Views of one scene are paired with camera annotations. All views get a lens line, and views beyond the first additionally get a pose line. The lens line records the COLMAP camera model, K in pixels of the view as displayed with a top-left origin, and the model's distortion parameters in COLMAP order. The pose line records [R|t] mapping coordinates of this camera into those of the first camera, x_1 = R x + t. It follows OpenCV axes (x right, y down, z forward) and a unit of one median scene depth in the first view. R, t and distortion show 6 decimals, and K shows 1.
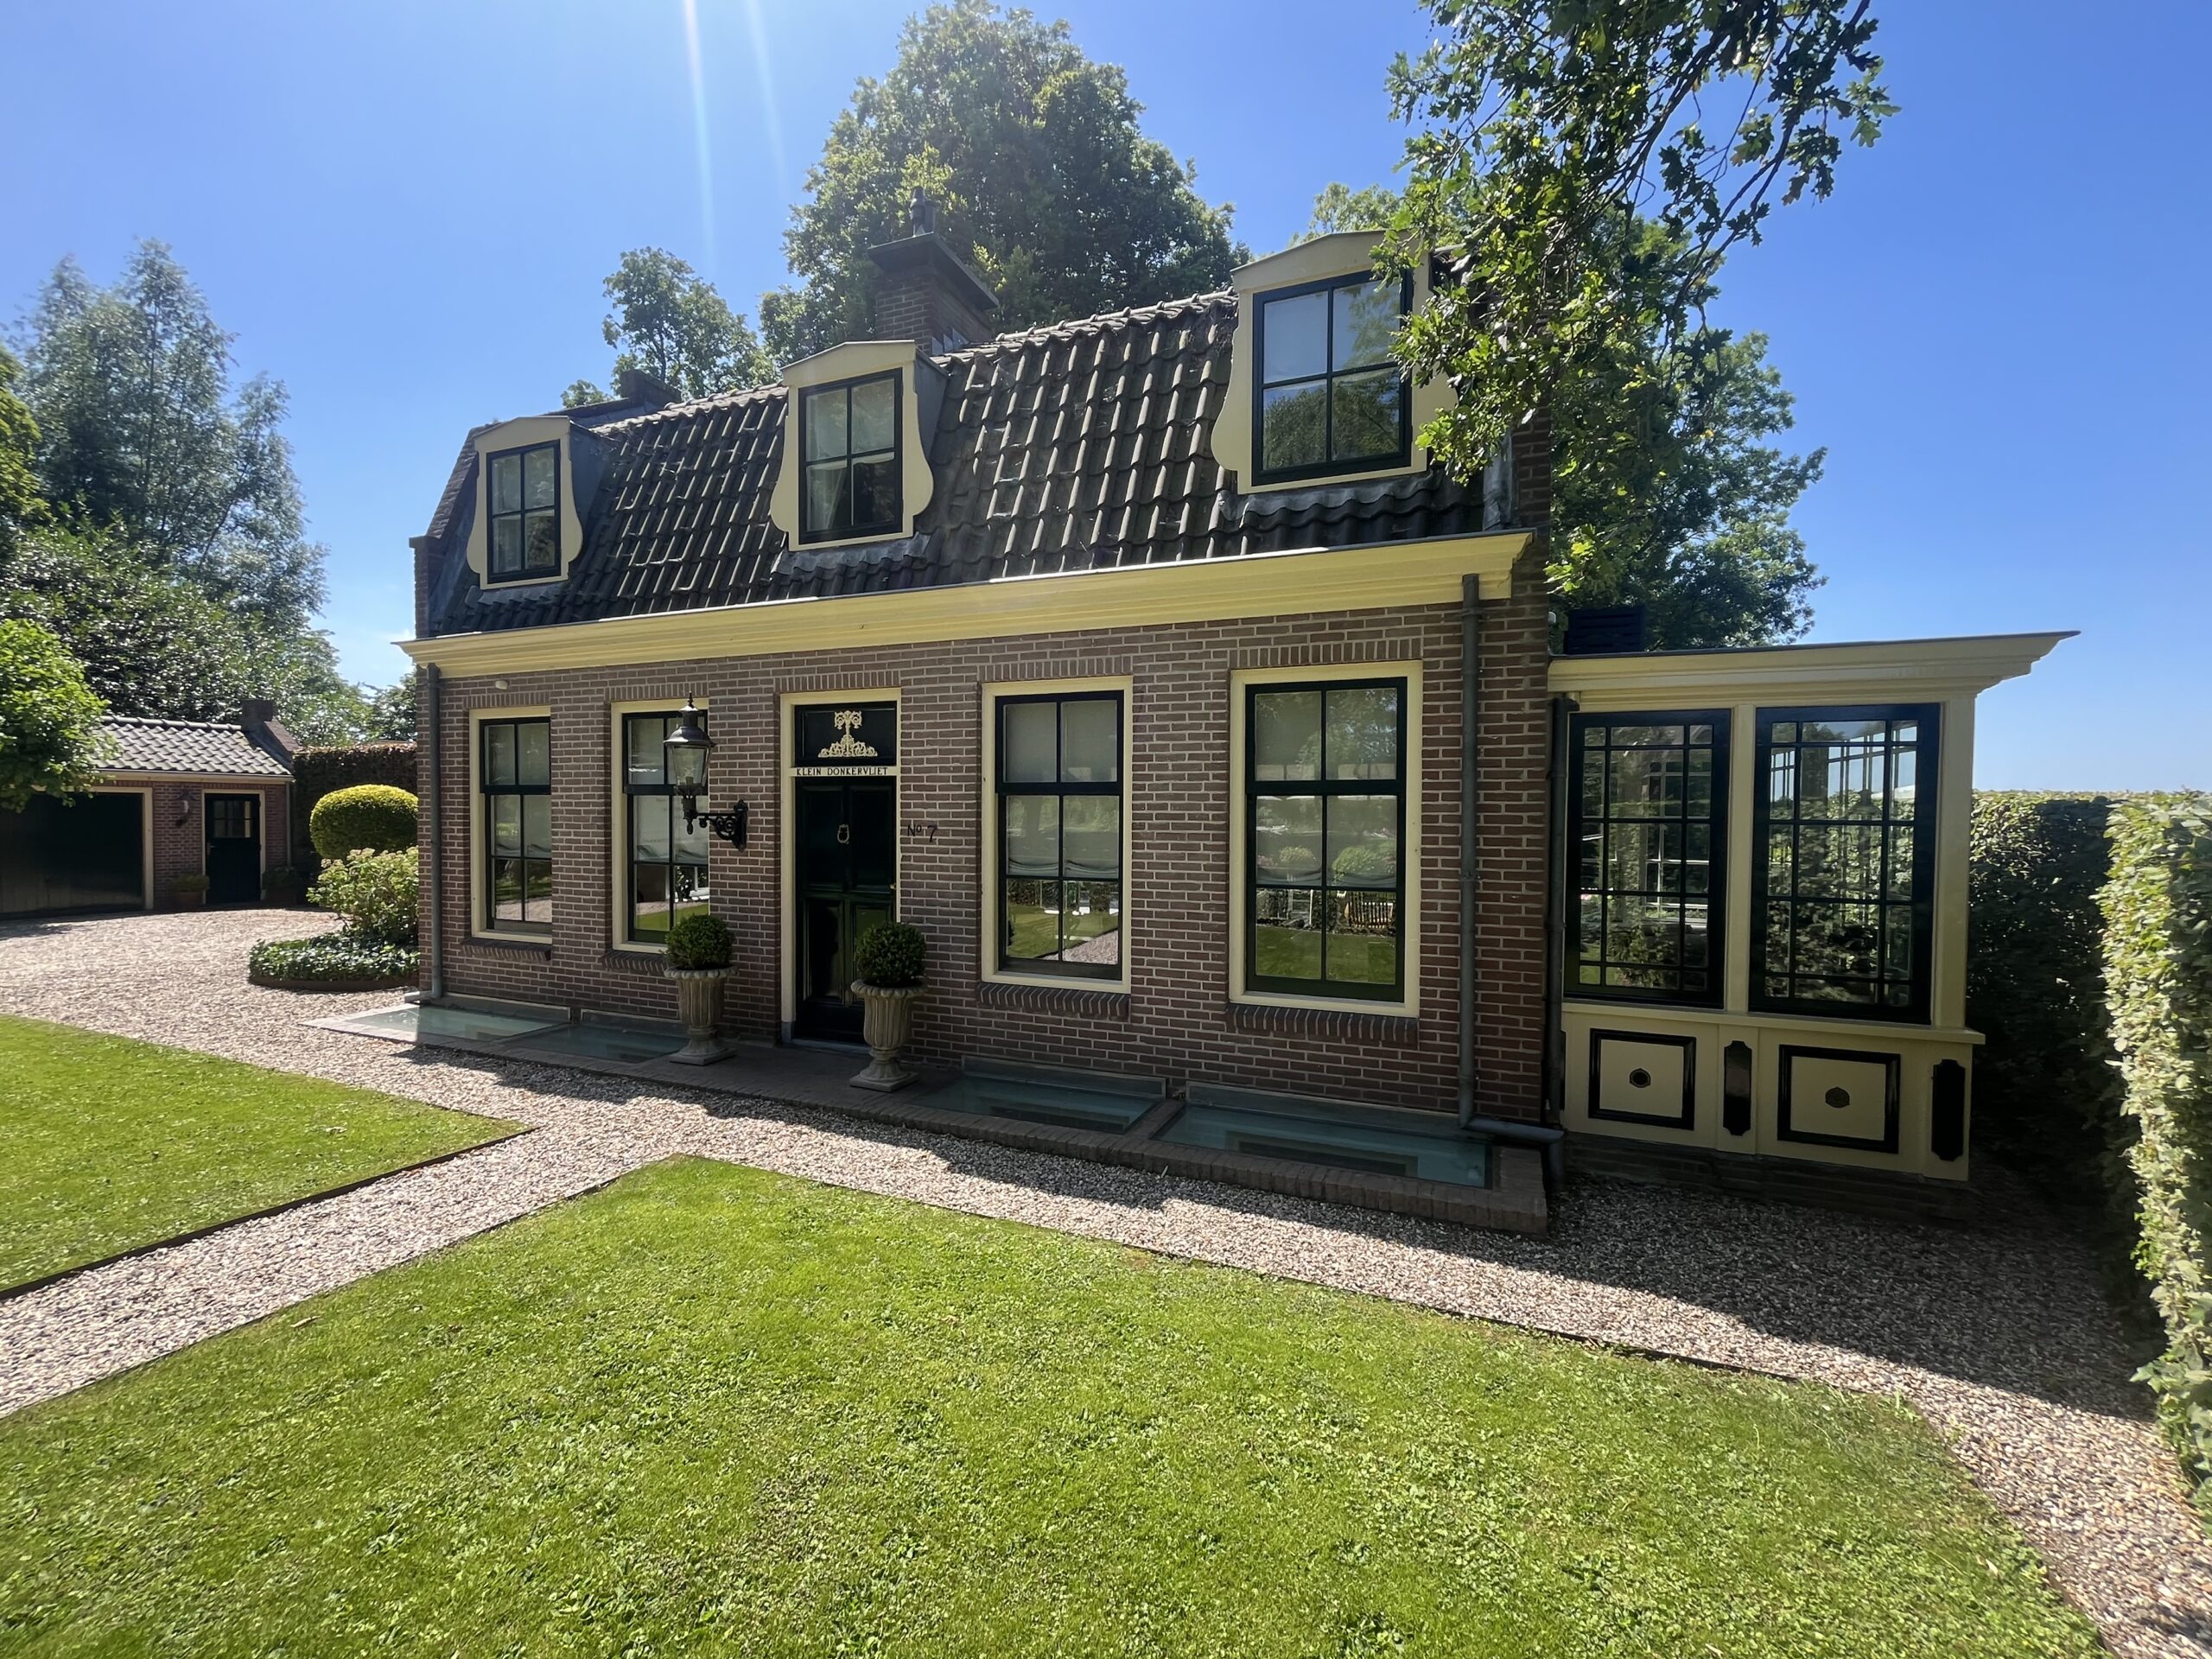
lens RADIAL K [[968.4, 0, 1107.9], [0, 968.4, 830.5], [0, 0, 1]] dist [-0.000070, -0.000142]
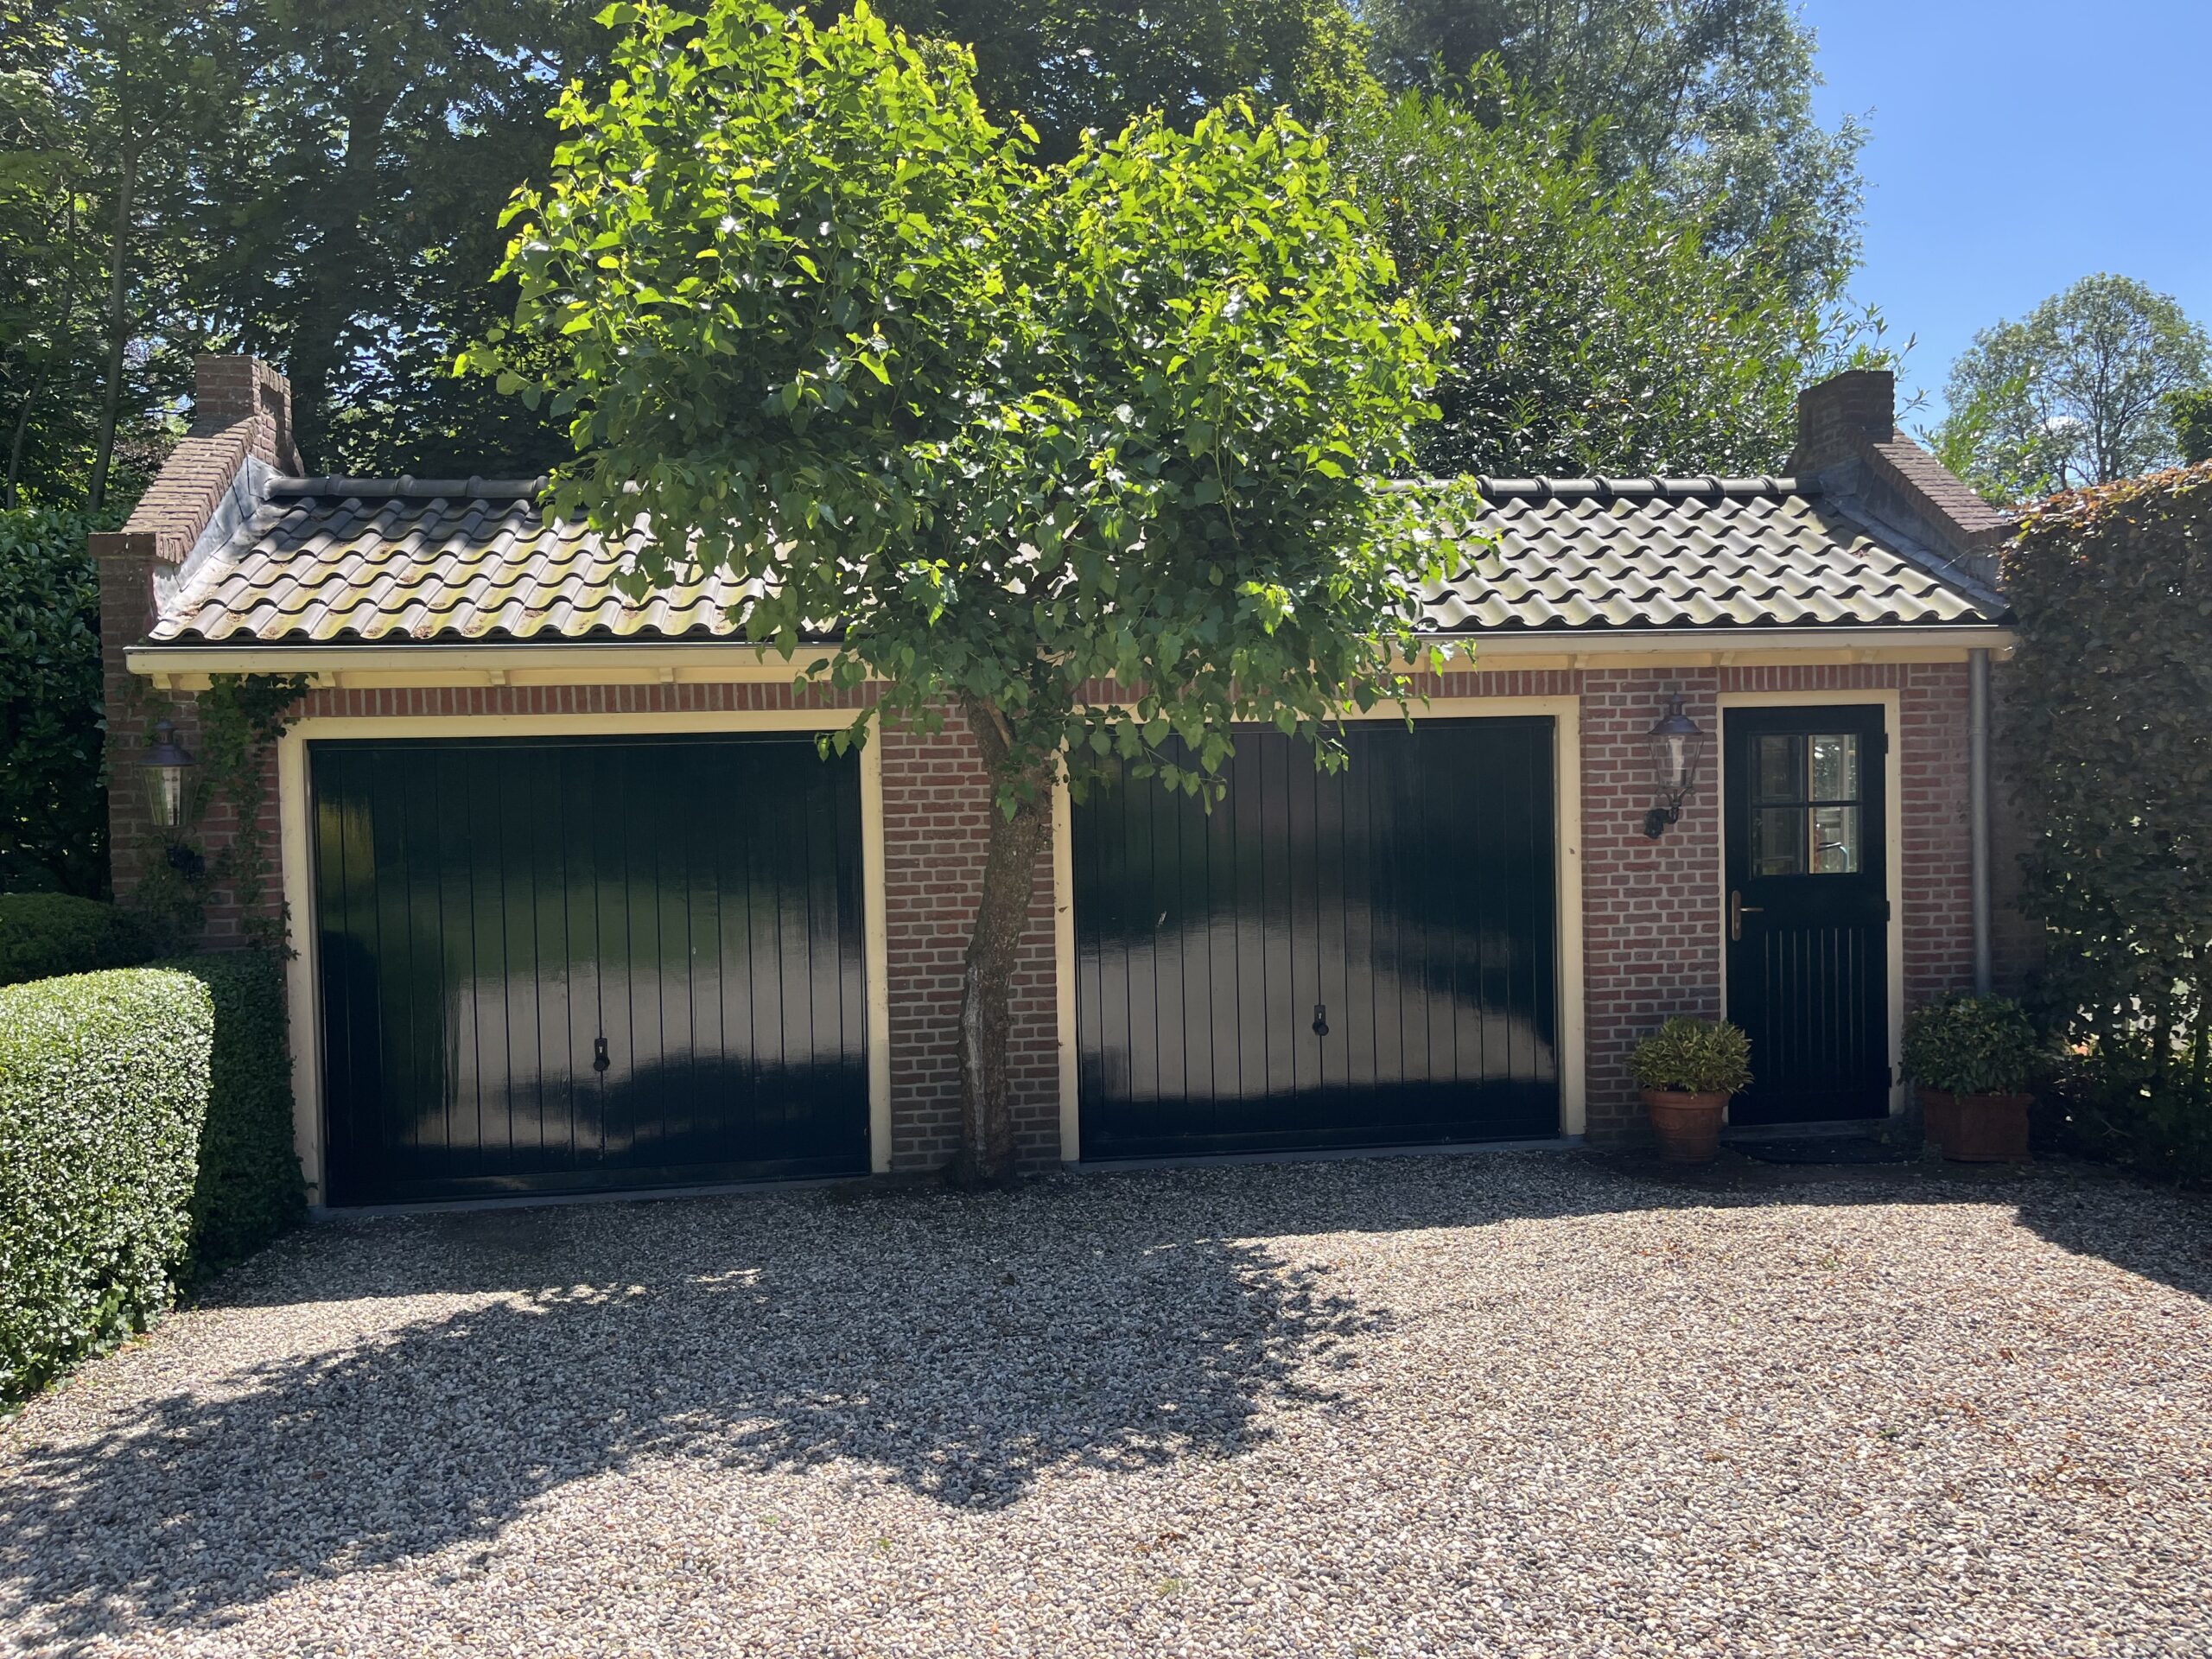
lens RADIAL K [[1661.6, 0, 1105.4], [0, 1661.6, 828.8], [0, 0, 1]] dist [-0.003202, -0.002188]
pose [[0.505471, 0.008629, -0.862800, -0.607845], [0.015245, 0.999705, 0.018929, -0.016440], [0.862709, -0.022721, 0.505190, 0.604921]]
